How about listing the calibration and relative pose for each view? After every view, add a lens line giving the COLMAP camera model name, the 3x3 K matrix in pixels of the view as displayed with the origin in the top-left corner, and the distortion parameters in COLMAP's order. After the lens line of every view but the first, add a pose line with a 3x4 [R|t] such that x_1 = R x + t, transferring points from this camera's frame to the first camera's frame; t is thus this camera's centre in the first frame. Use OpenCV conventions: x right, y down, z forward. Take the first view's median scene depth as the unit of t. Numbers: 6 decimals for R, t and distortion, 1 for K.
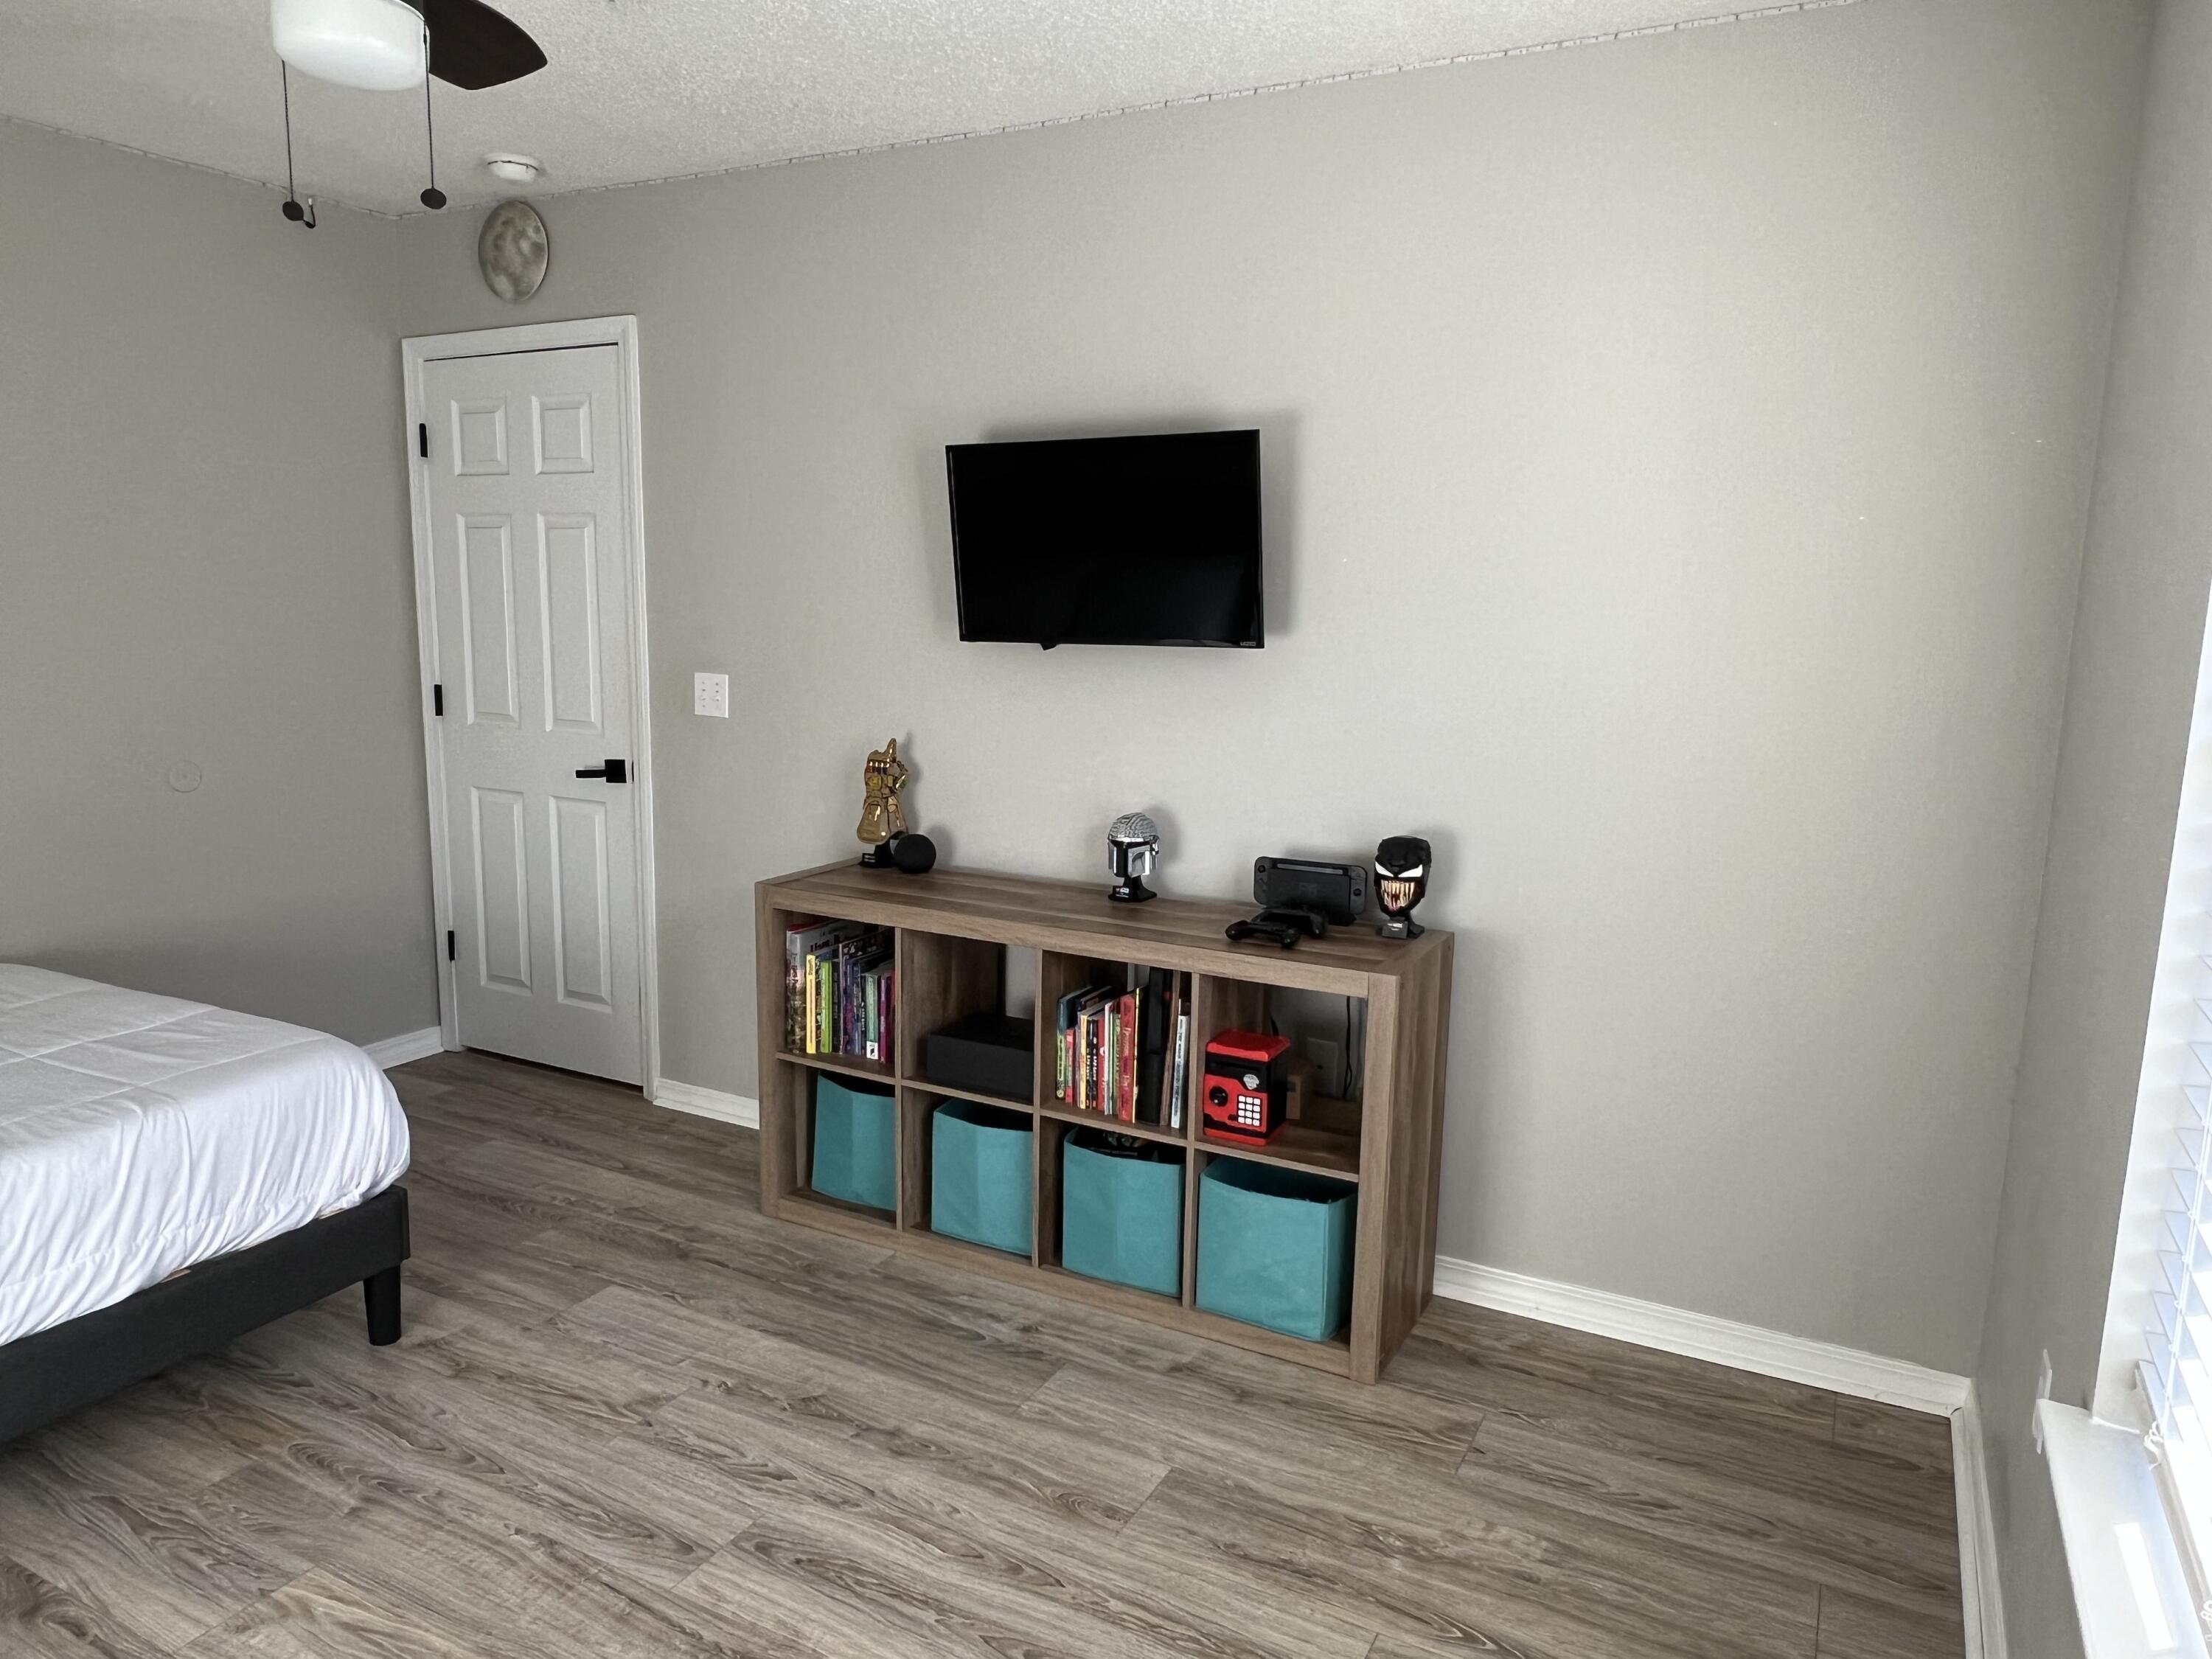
lens RADIAL K [[1493.9, 0, 1144.0], [0, 1493.9, 834.1], [0, 0, 1]] dist [0.001592, 0.001562]
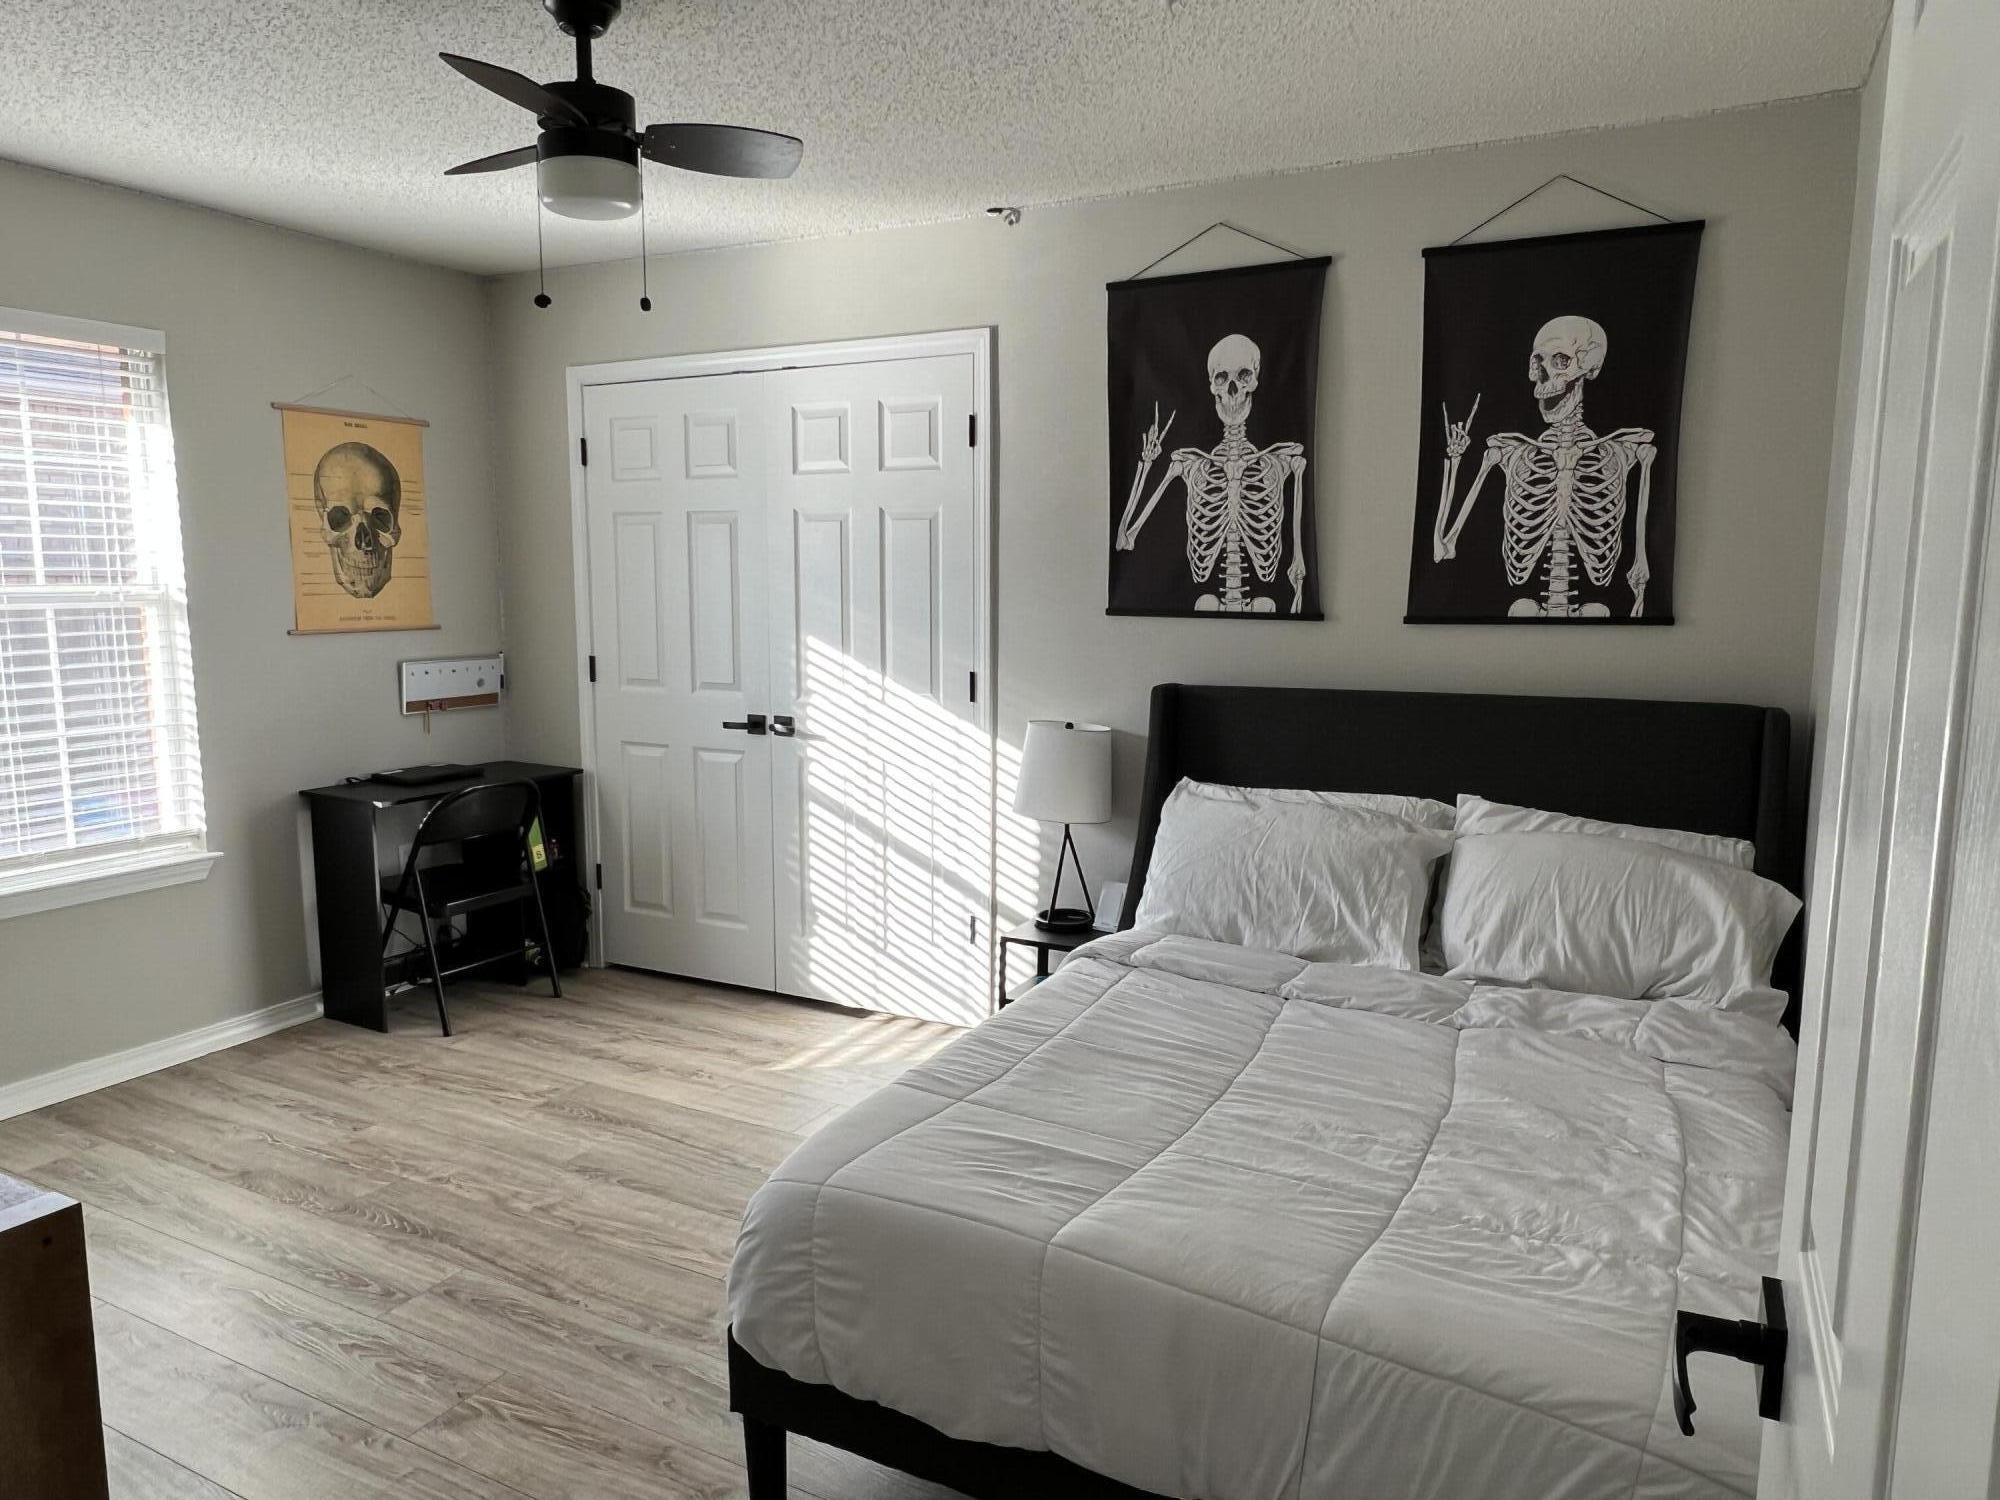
lens RADIAL K [[1298.2, 0, 985.8], [0, 1298.2, 751.8], [0, 0, 1]] dist [0.001275, 0.001377]
pose [[-0.999370, -0.027269, 0.022705, -0.686287], [-0.019144, 0.953095, 0.302066, -0.285052], [-0.029877, 0.301441, -0.953017, 1.675693]]
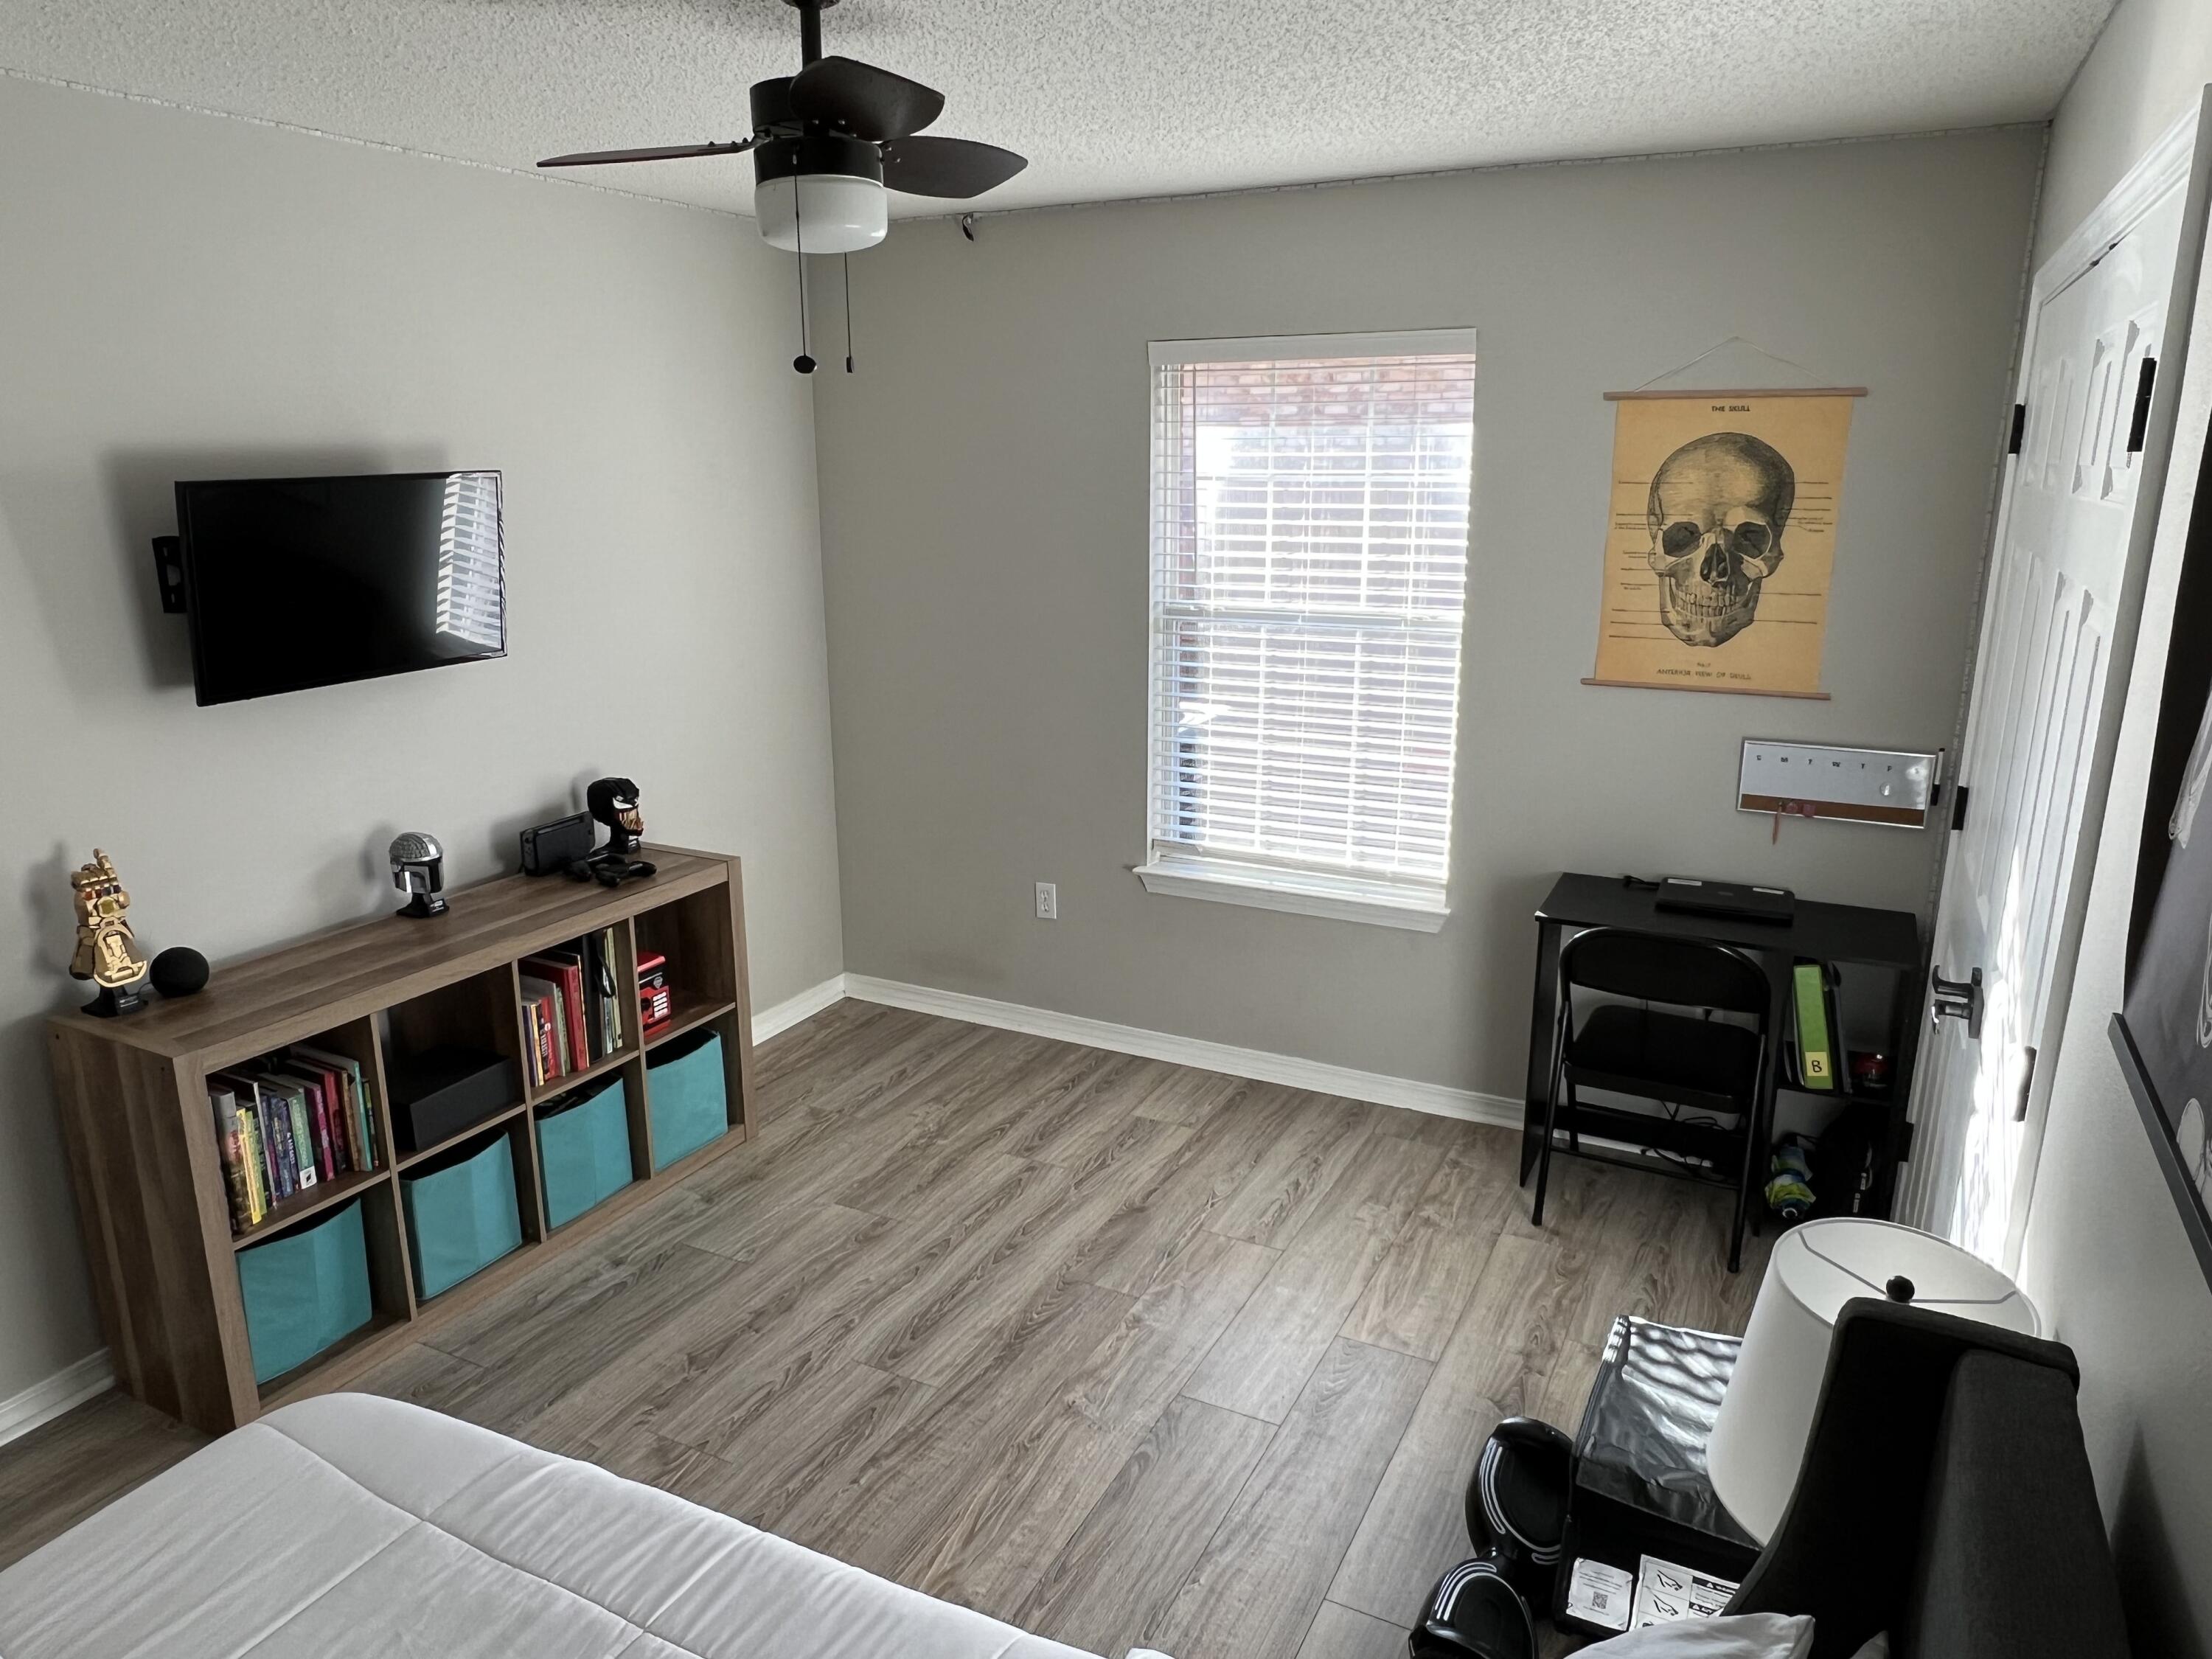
lens RADIAL K [[1435.9, 0, 1090.3], [0, 1435.9, 831.5], [0, 0, 1]] dist [0.001275, 0.001377]
pose [[-0.006984, -0.267666, 0.963487, -1.199722], [0.168992, 0.949336, 0.264959, -0.247543], [-0.985593, 0.164672, 0.038604, 0.608761]]
